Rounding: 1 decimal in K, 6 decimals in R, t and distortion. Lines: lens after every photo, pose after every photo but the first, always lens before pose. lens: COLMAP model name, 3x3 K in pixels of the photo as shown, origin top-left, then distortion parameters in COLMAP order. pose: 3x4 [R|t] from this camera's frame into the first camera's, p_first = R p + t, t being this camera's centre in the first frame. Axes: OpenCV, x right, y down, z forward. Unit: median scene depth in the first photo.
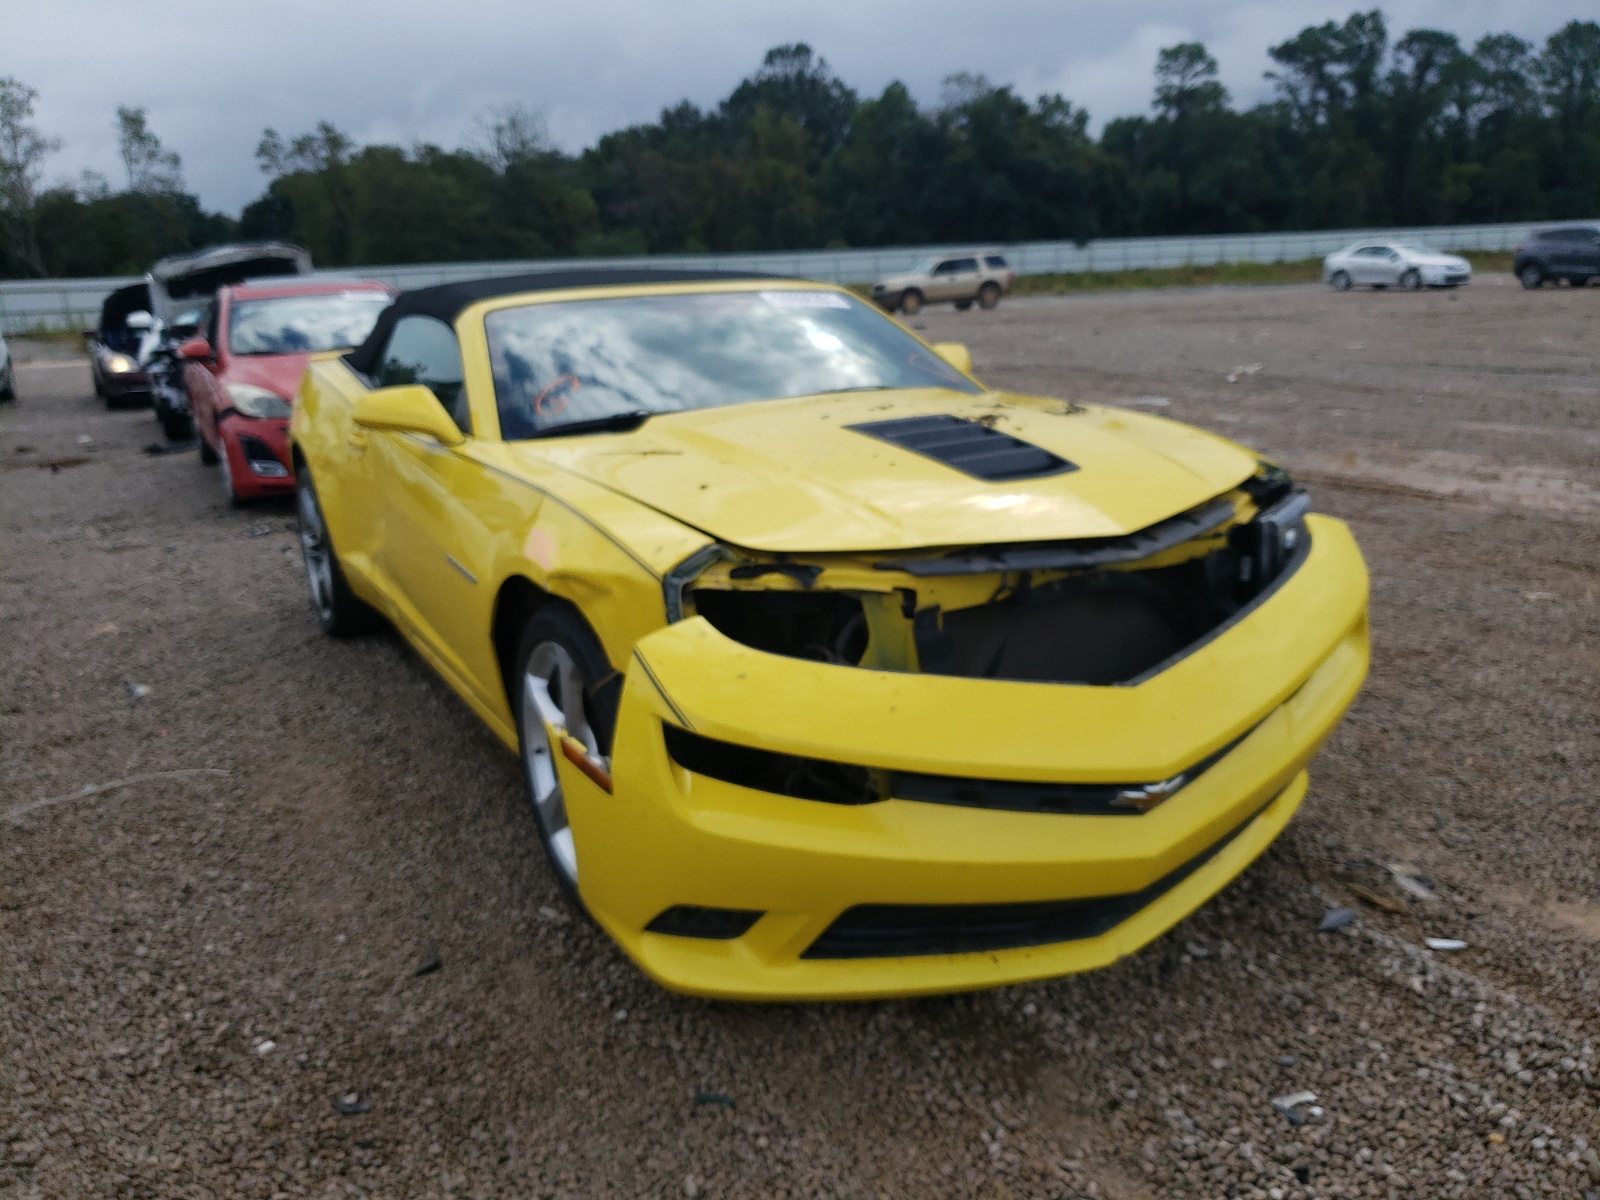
lens RADIAL K [[1223.9, 0, 800.0], [0, 1223.9, 600.0], [0, 0, 1]] dist [-0.033691, 0.045369]
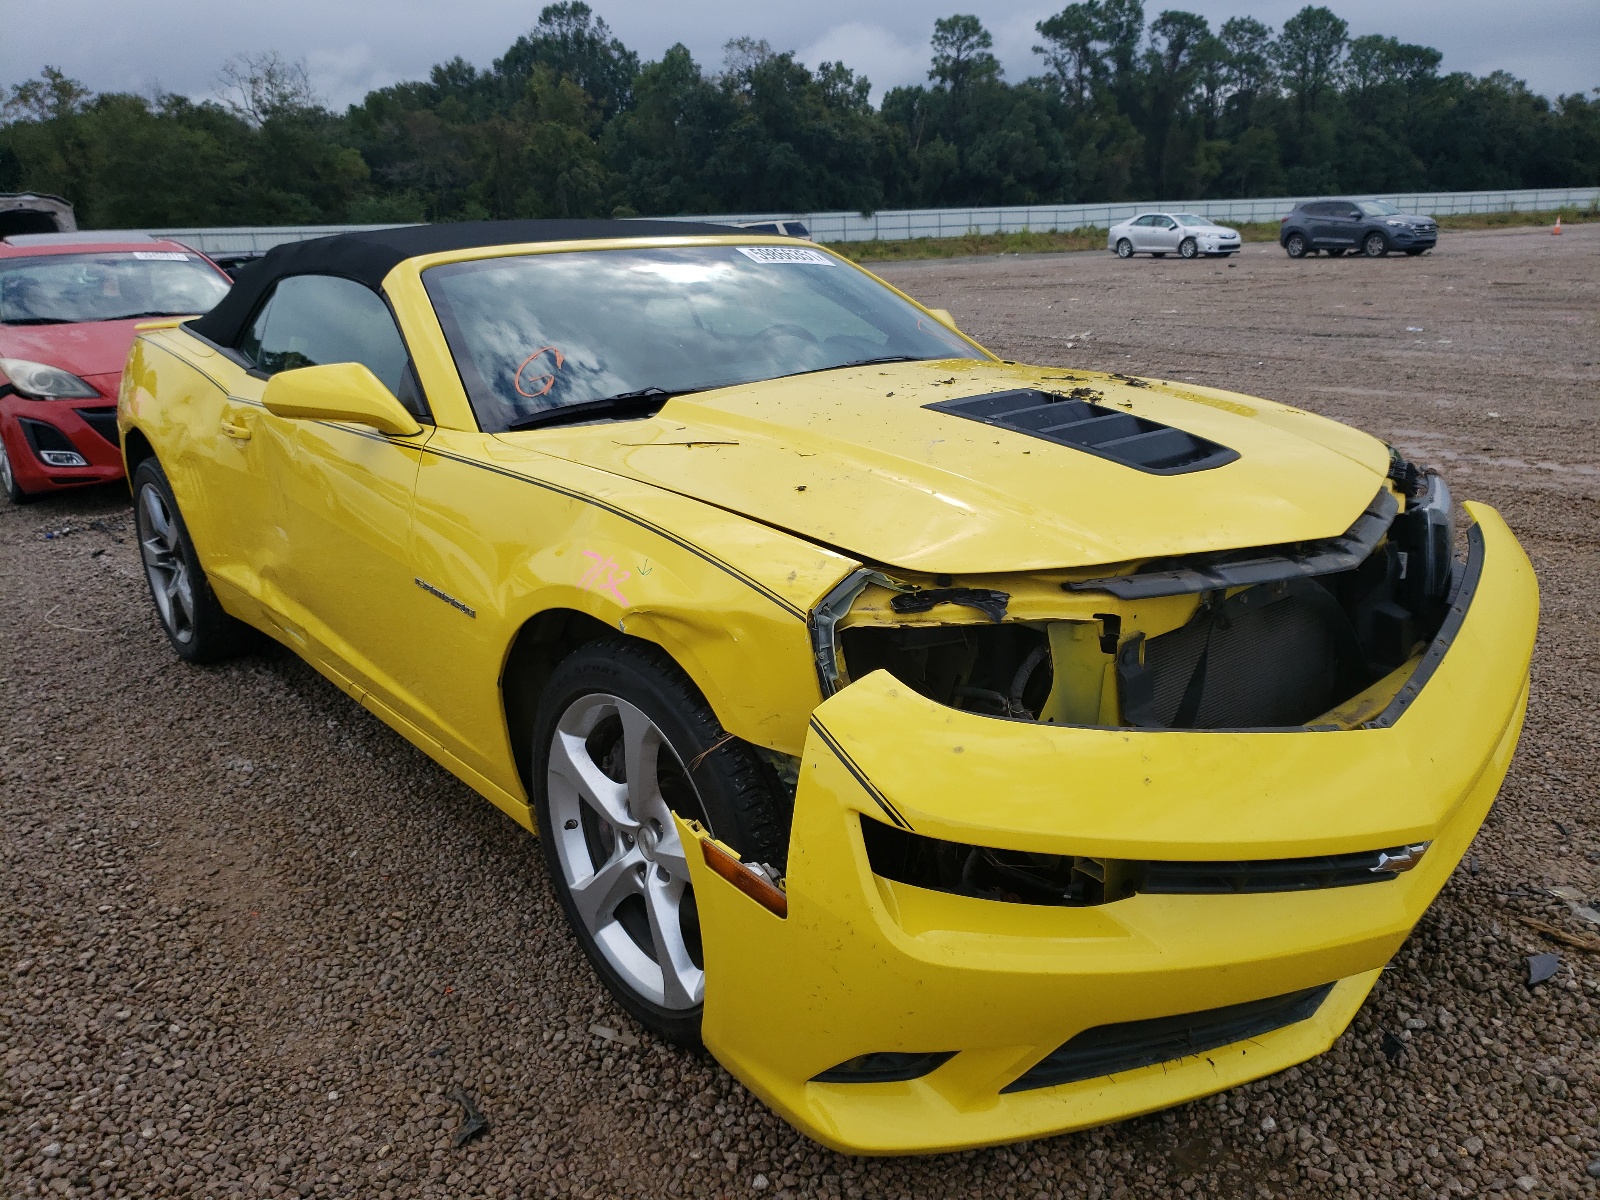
lens RADIAL K [[1214.7, 0, 800.0], [0, 1214.7, 600.0], [0, 0, 1]] dist [-0.001527, 0.012957]
pose [[0.986160, -0.039863, 0.160934, -0.195028], [0.035694, 0.998950, 0.028716, -0.040482], [-0.161910, -0.022574, 0.986547, 0.209699]]
